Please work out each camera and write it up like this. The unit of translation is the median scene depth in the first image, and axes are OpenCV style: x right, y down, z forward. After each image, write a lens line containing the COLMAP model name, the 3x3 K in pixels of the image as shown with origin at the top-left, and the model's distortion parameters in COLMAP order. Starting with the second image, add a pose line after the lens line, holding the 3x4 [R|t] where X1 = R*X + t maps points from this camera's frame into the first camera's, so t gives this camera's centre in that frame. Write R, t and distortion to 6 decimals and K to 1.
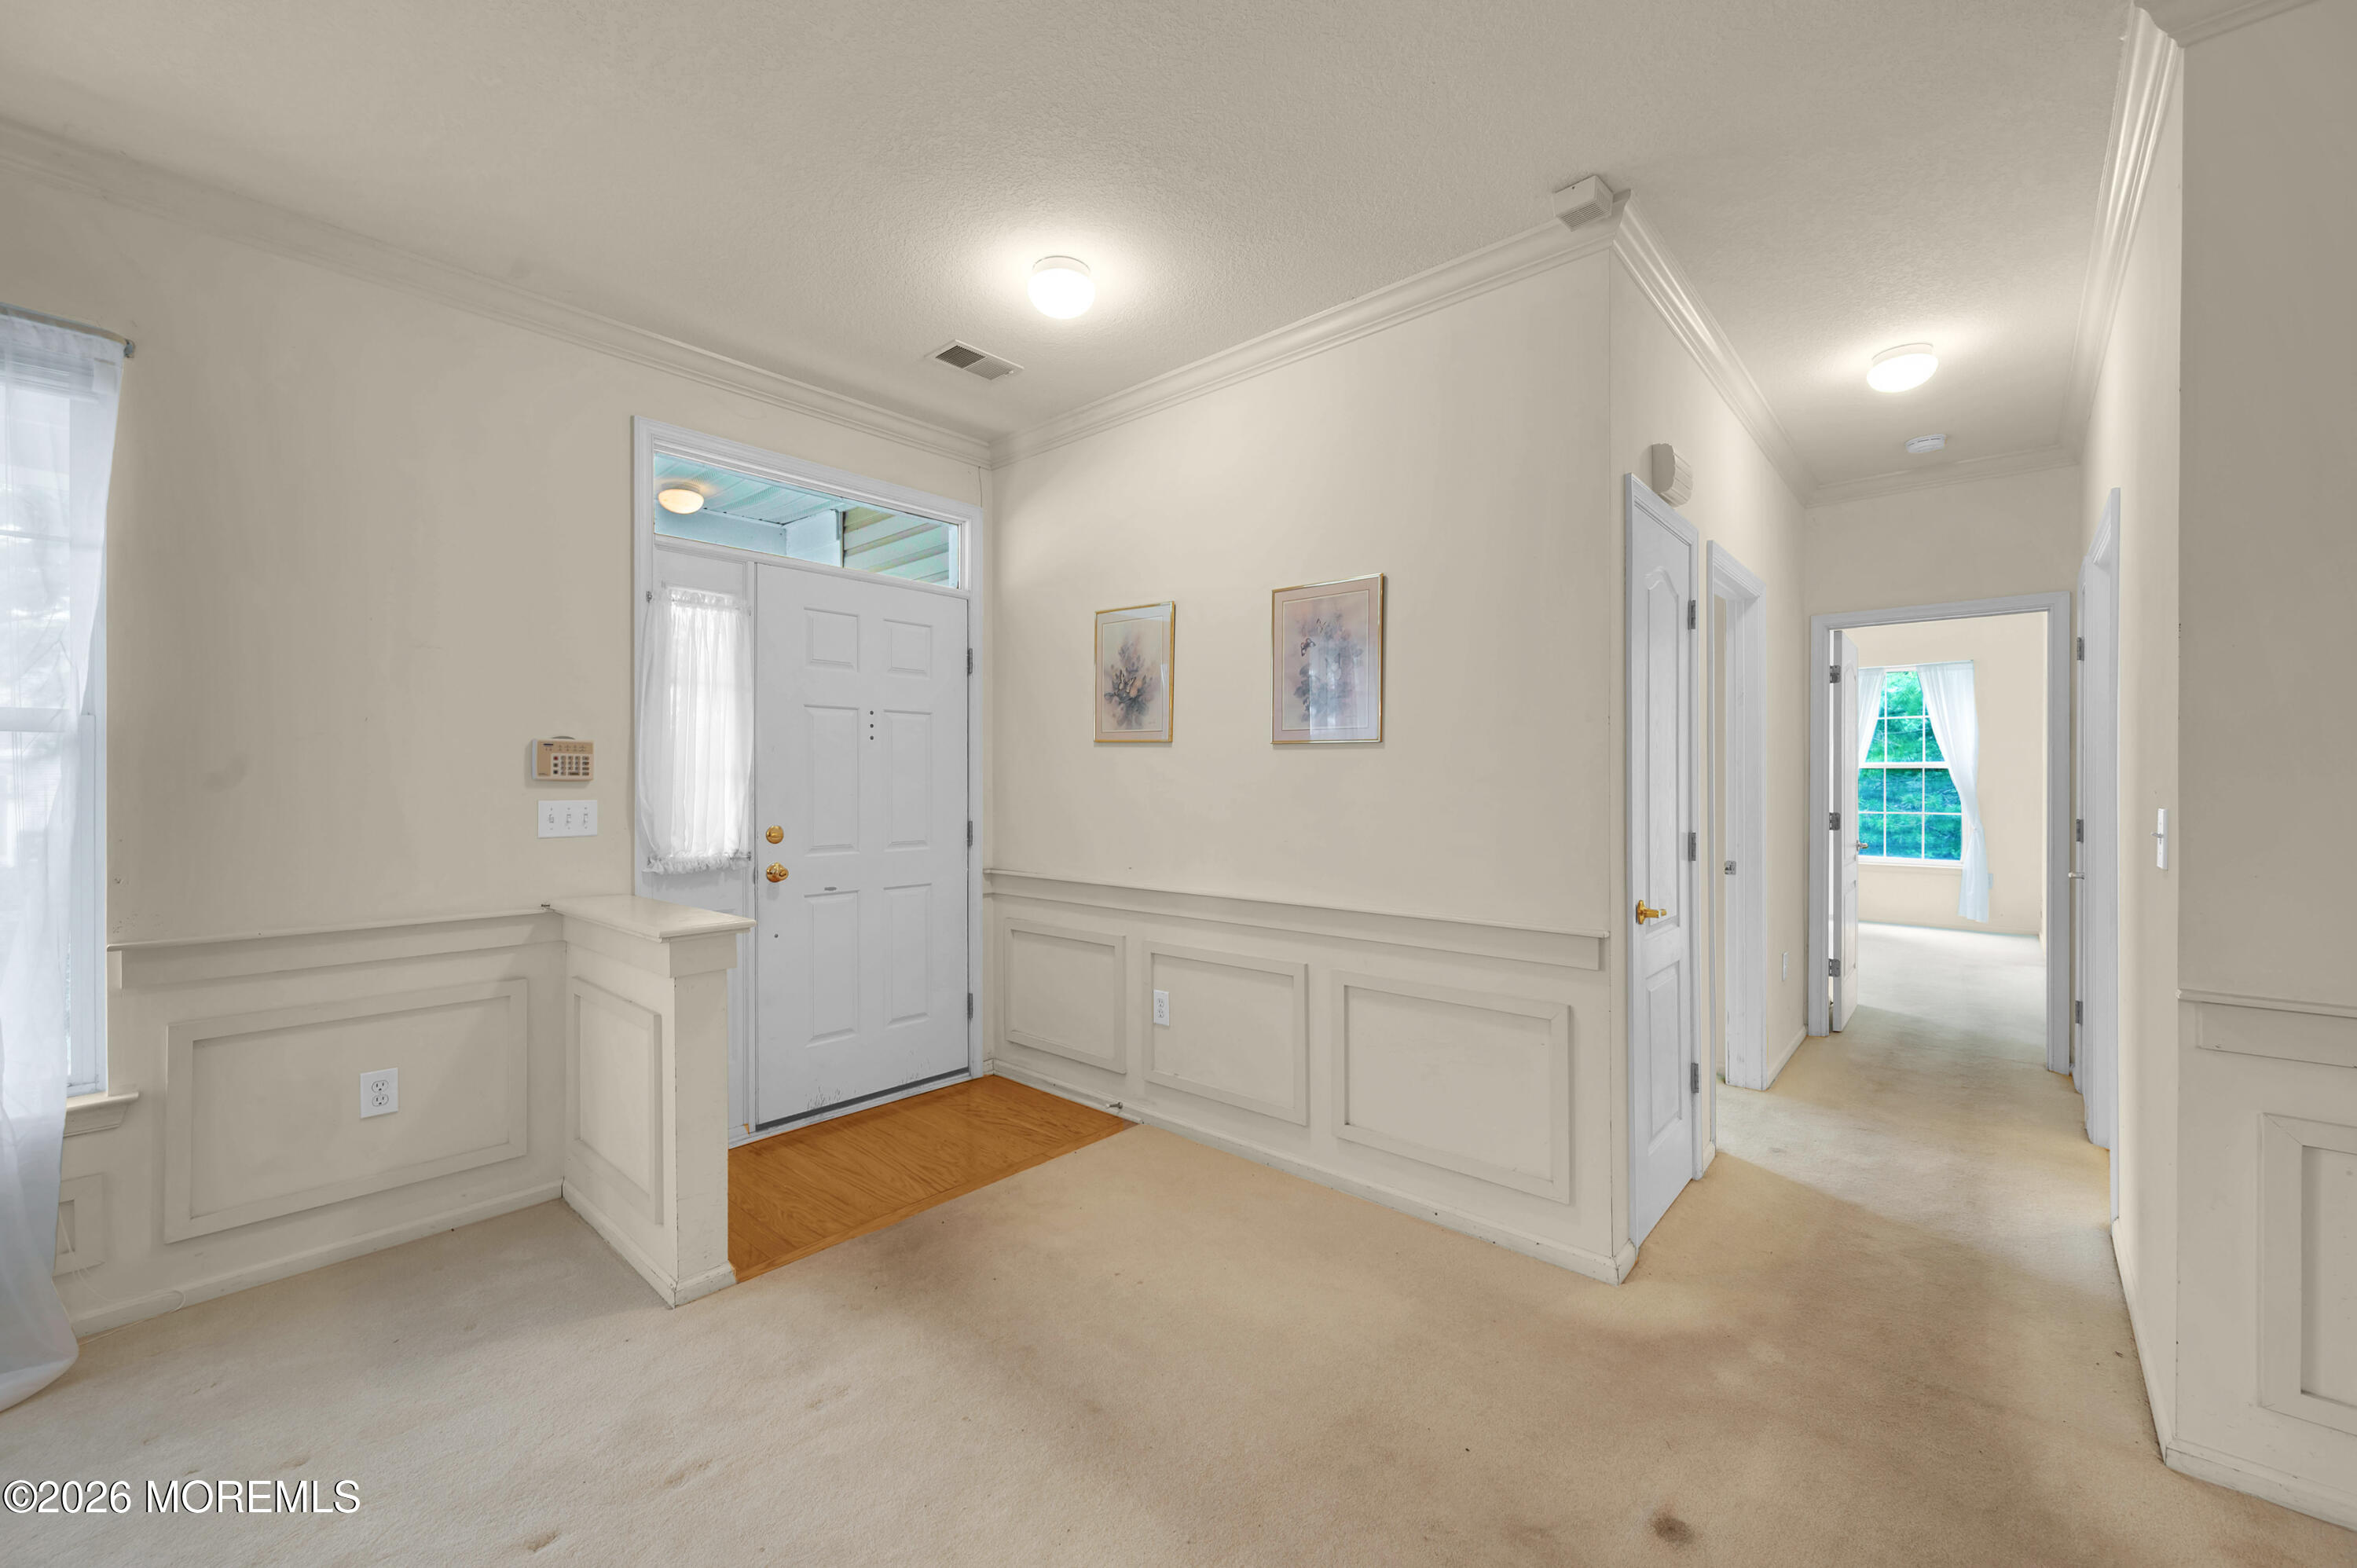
lens RADIAL K [[923.9, 0, 1186.5], [0, 923.9, 783.6], [0, 0, 1]] dist [0.000679, -0.000003]
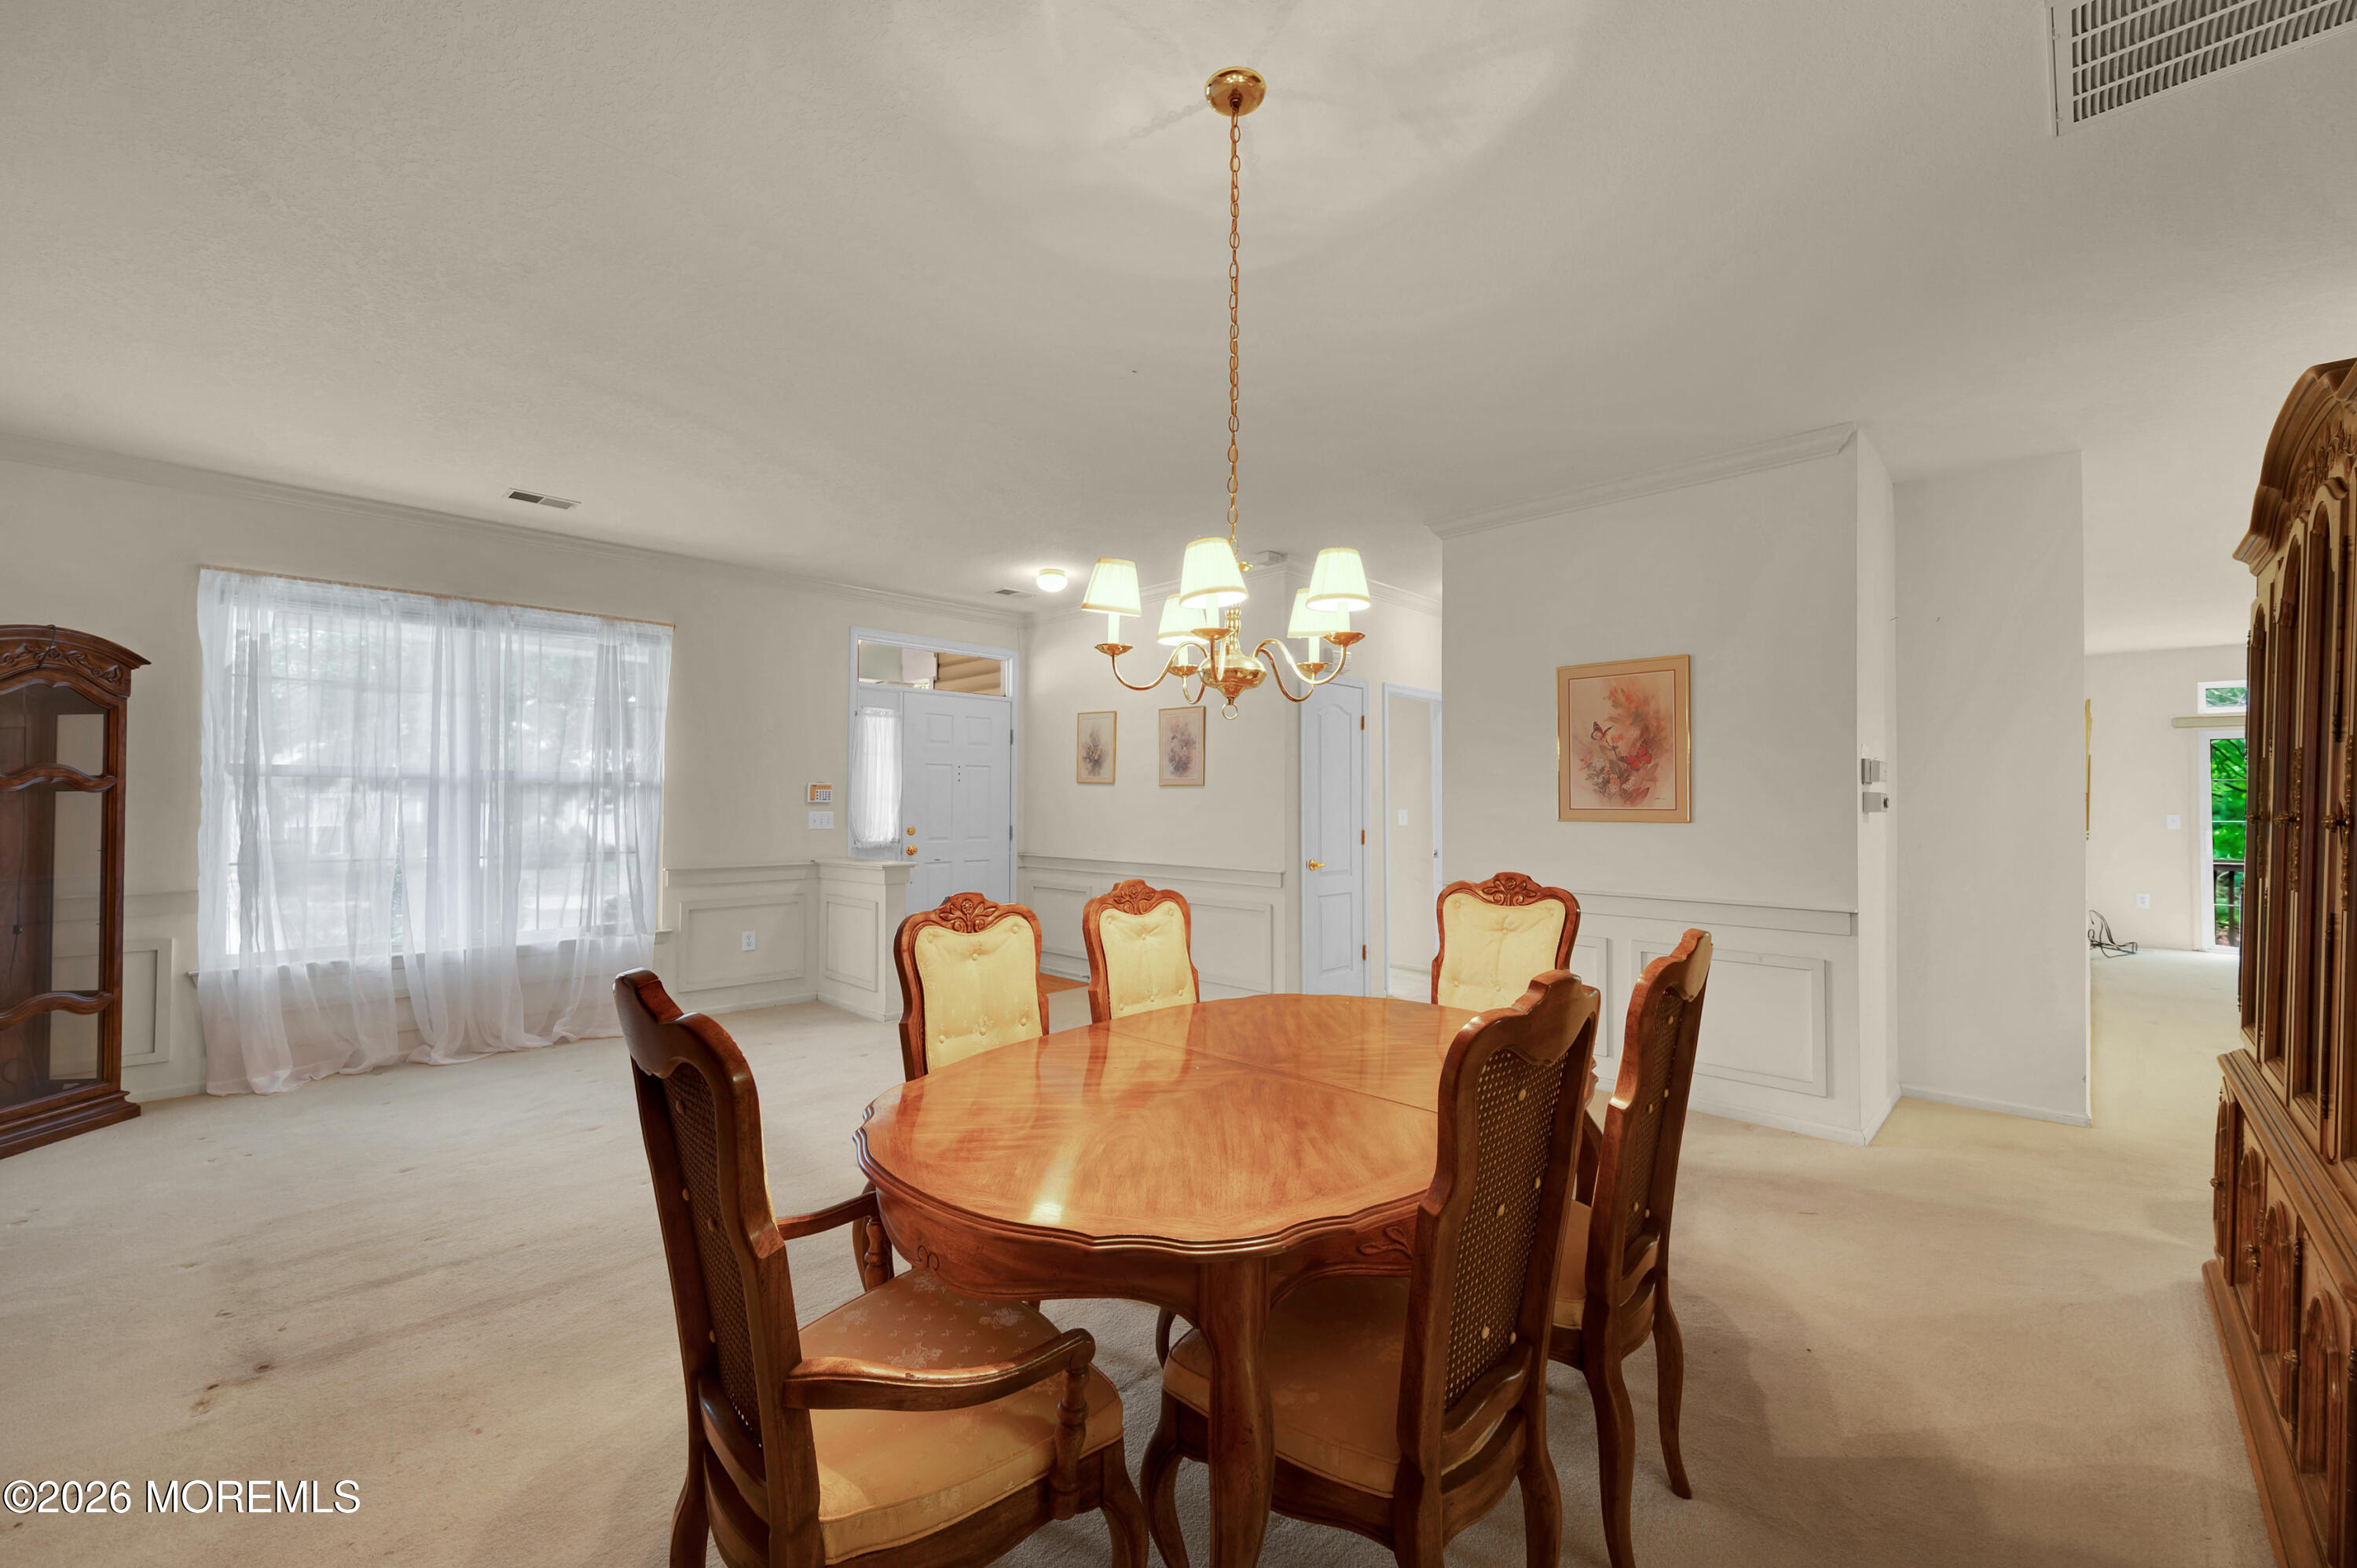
lens RADIAL K [[923.9, 0, 1186.5], [0, 923.9, 783.6], [0, 0, 1]] dist [0.000679, -0.000003]
pose [[0.998717, 0.002792, -0.050570, 0.247790], [-0.004087, 0.999666, -0.025506, 0.003372], [0.050482, 0.025680, 0.998395, -0.977026]]
